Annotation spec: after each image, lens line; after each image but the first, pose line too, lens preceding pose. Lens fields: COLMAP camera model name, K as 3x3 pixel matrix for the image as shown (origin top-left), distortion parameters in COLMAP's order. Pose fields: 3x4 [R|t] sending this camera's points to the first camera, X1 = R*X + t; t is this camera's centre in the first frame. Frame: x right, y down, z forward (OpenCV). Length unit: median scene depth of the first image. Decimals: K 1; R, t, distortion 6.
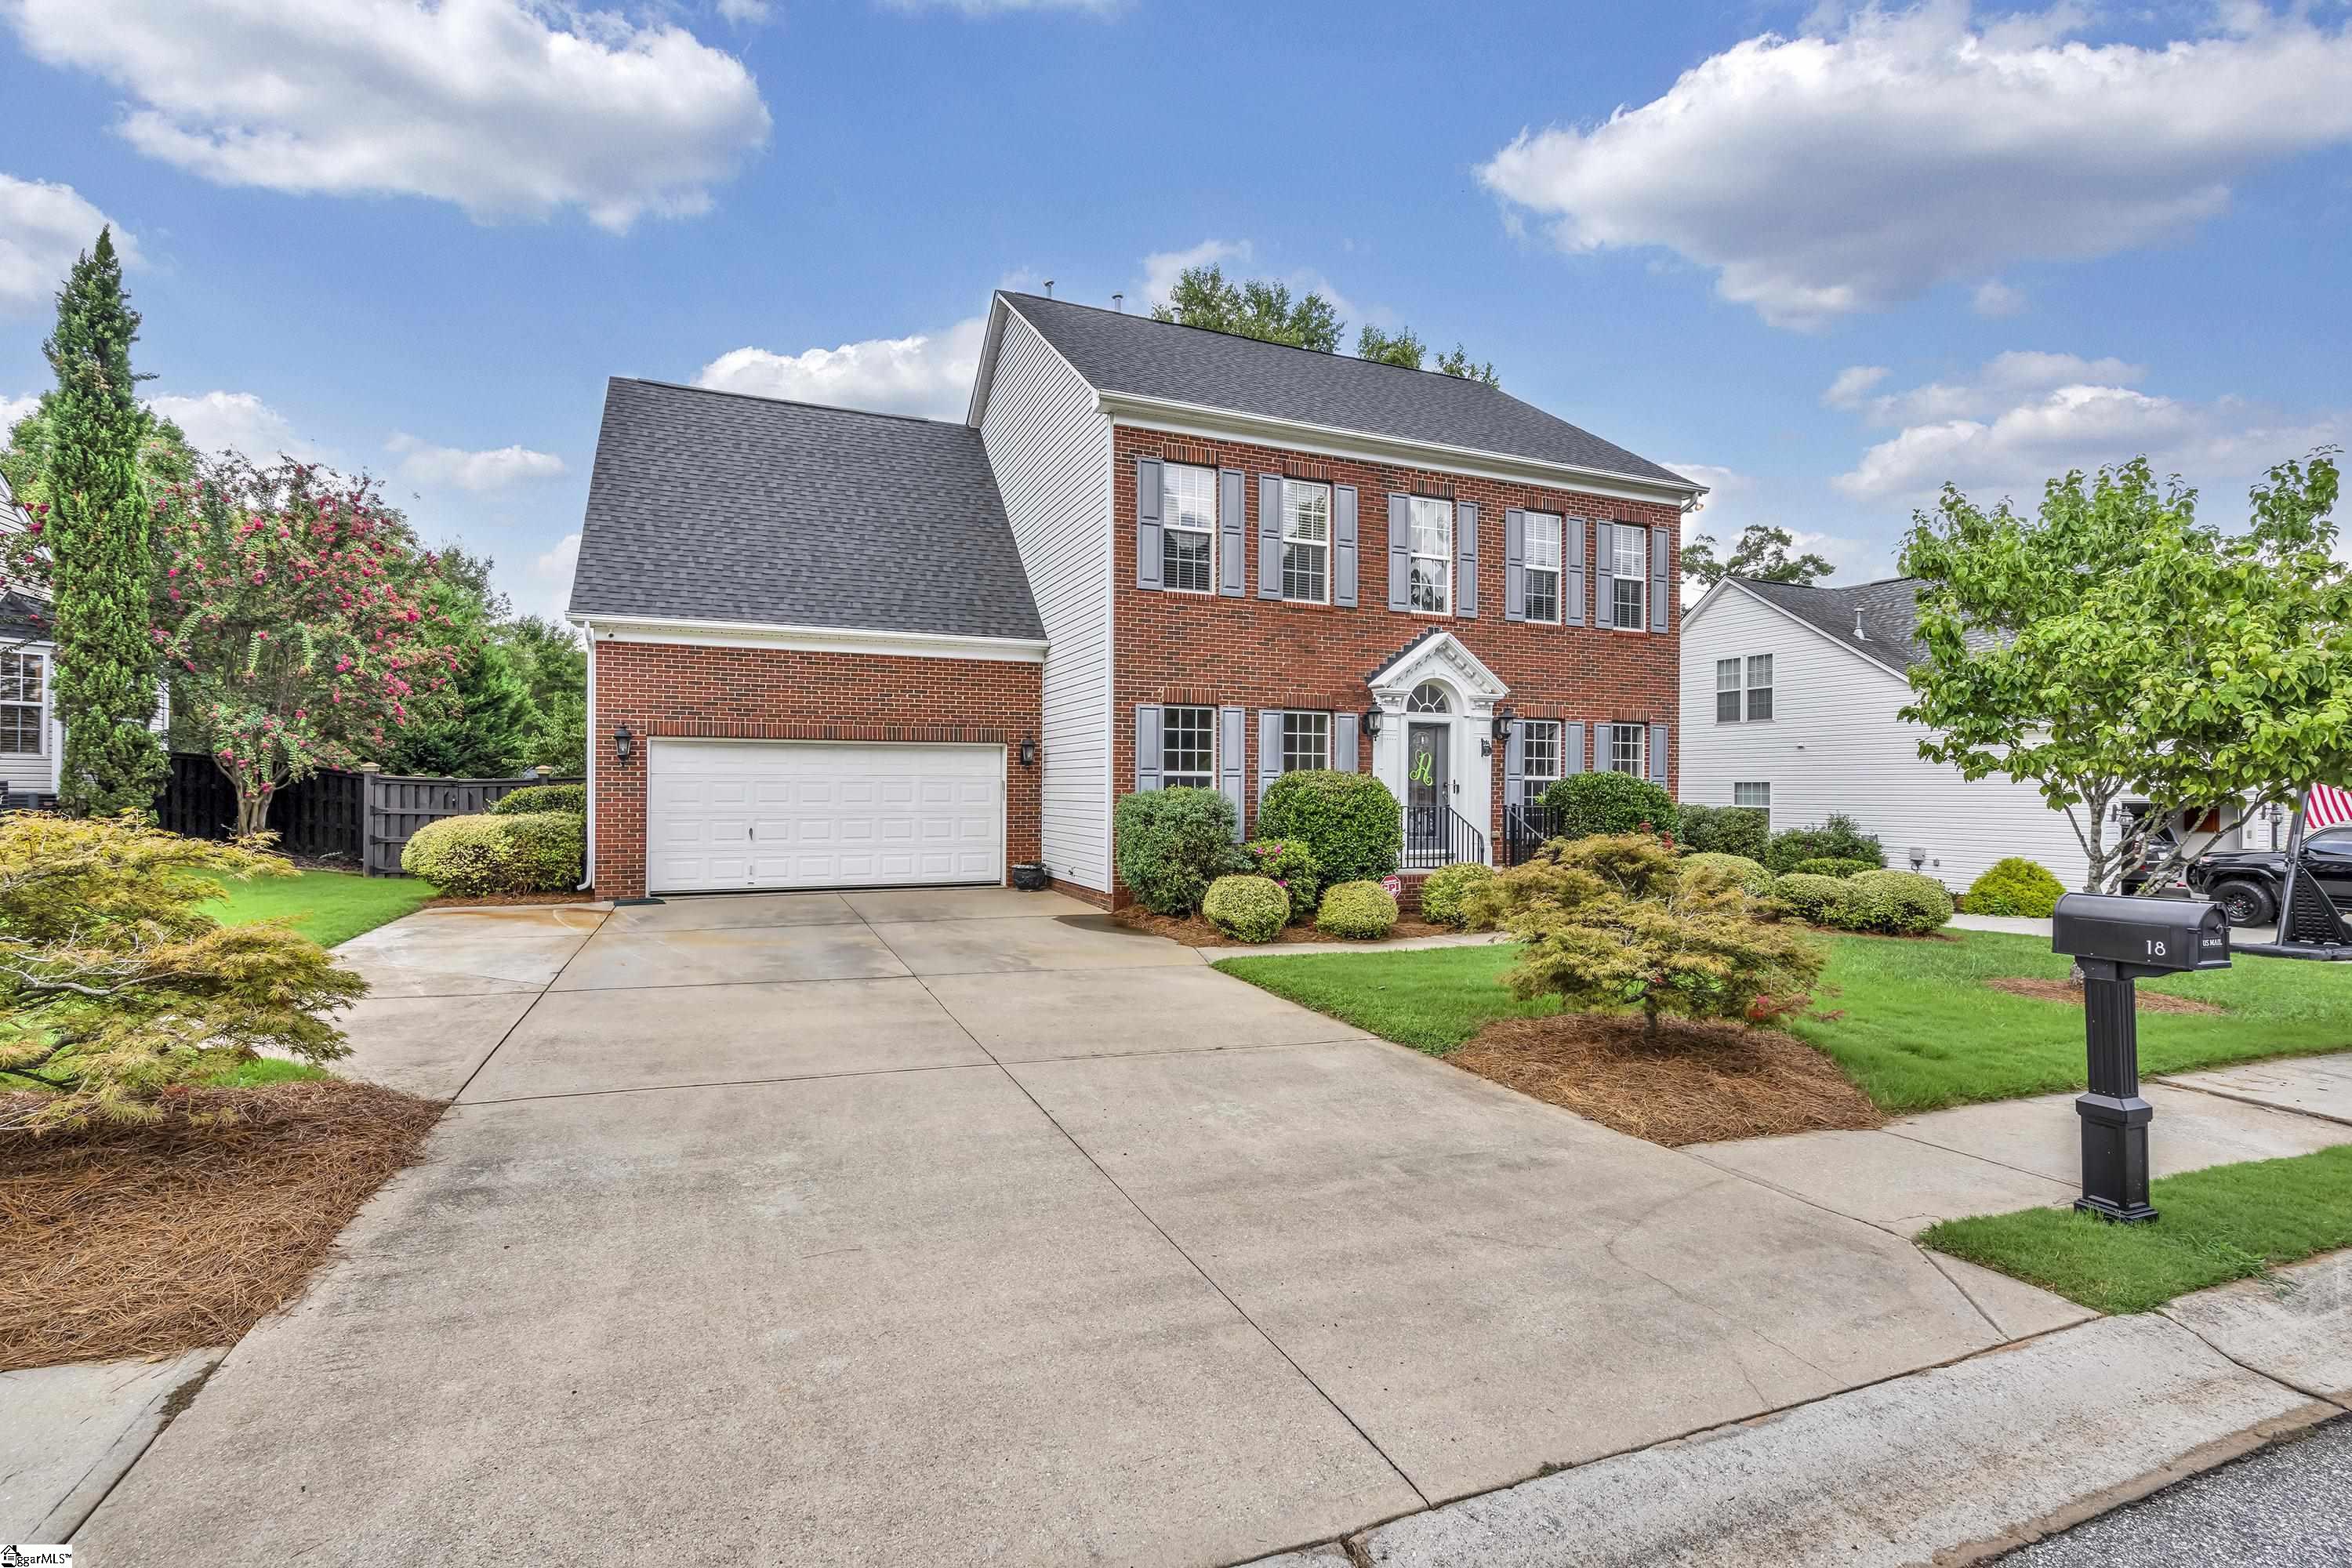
lens RADIAL K [[1061.4, 0, 1172.9], [0, 1061.4, 783.4], [0, 0, 1]] dist [0.002675, 0.000595]
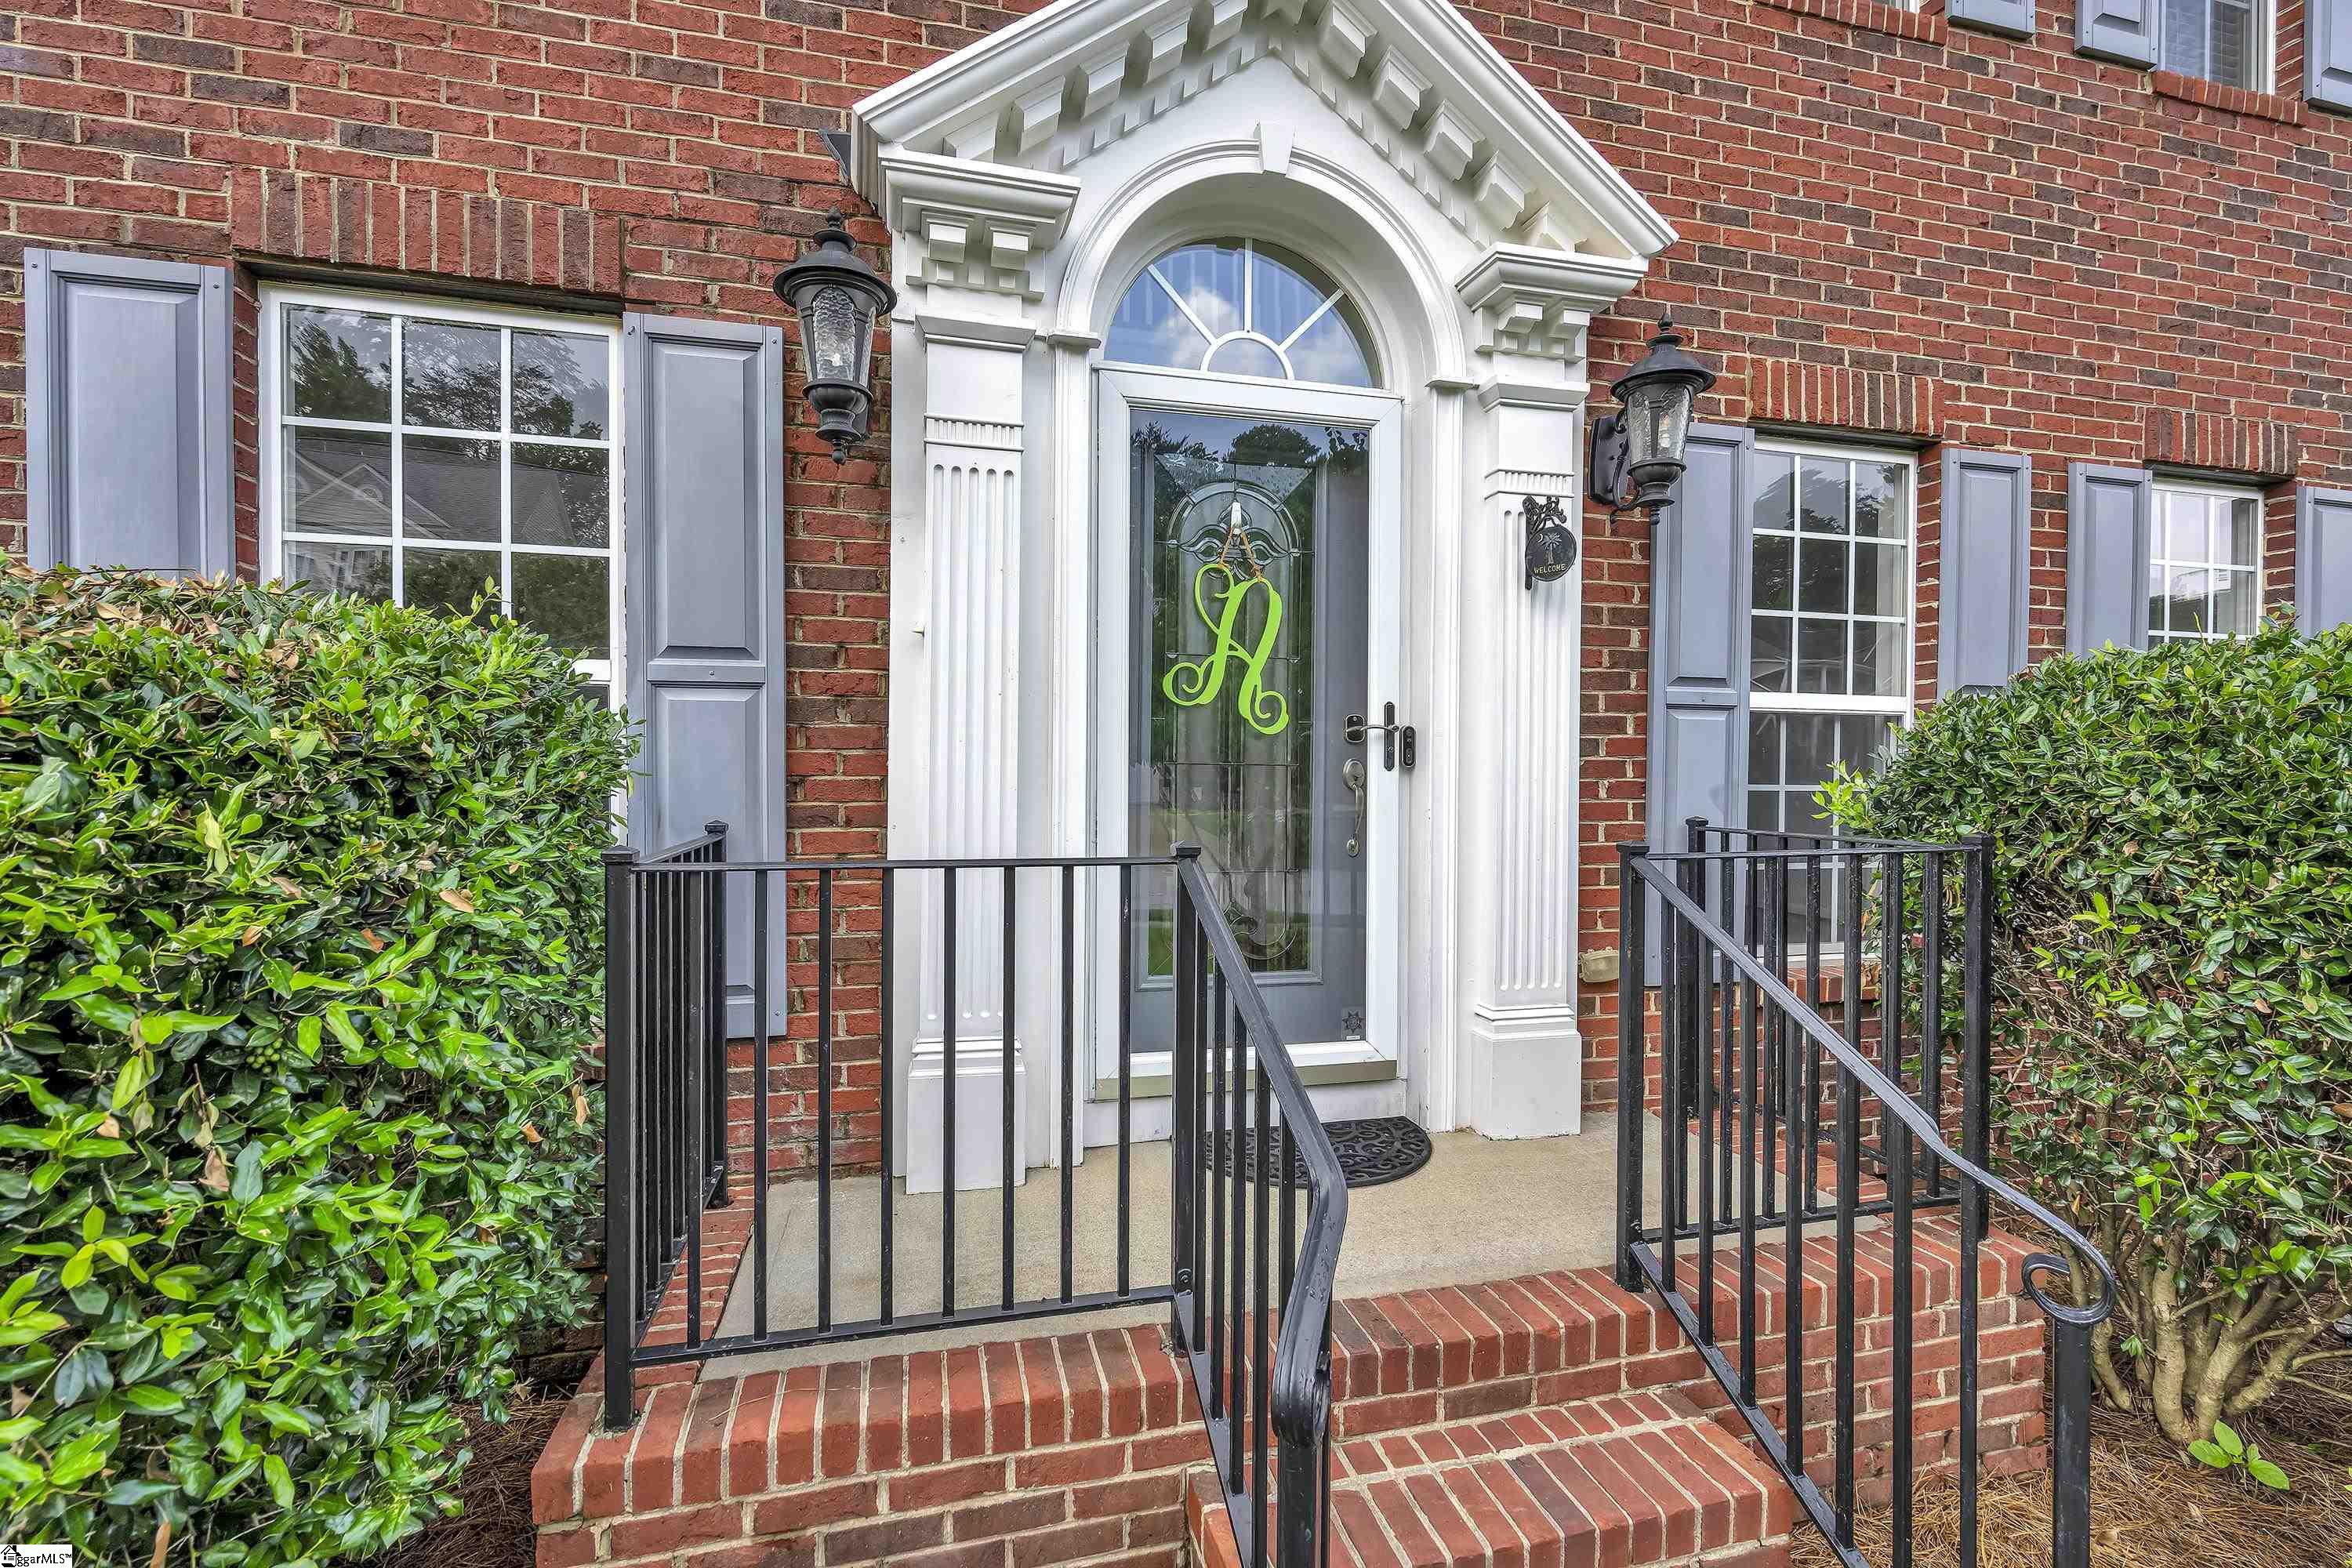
lens RADIAL K [[1061.4, 0, 1181.2], [0, 1061.4, 779.0], [0, 0, 1]] dist [0.002675, 0.000595]
pose [[0.990119, 0.001013, -0.140226, 0.252920], [0.001568, 0.999831, 0.018293, 0.006942], [0.140221, -0.018332, 0.989951, 0.787566]]
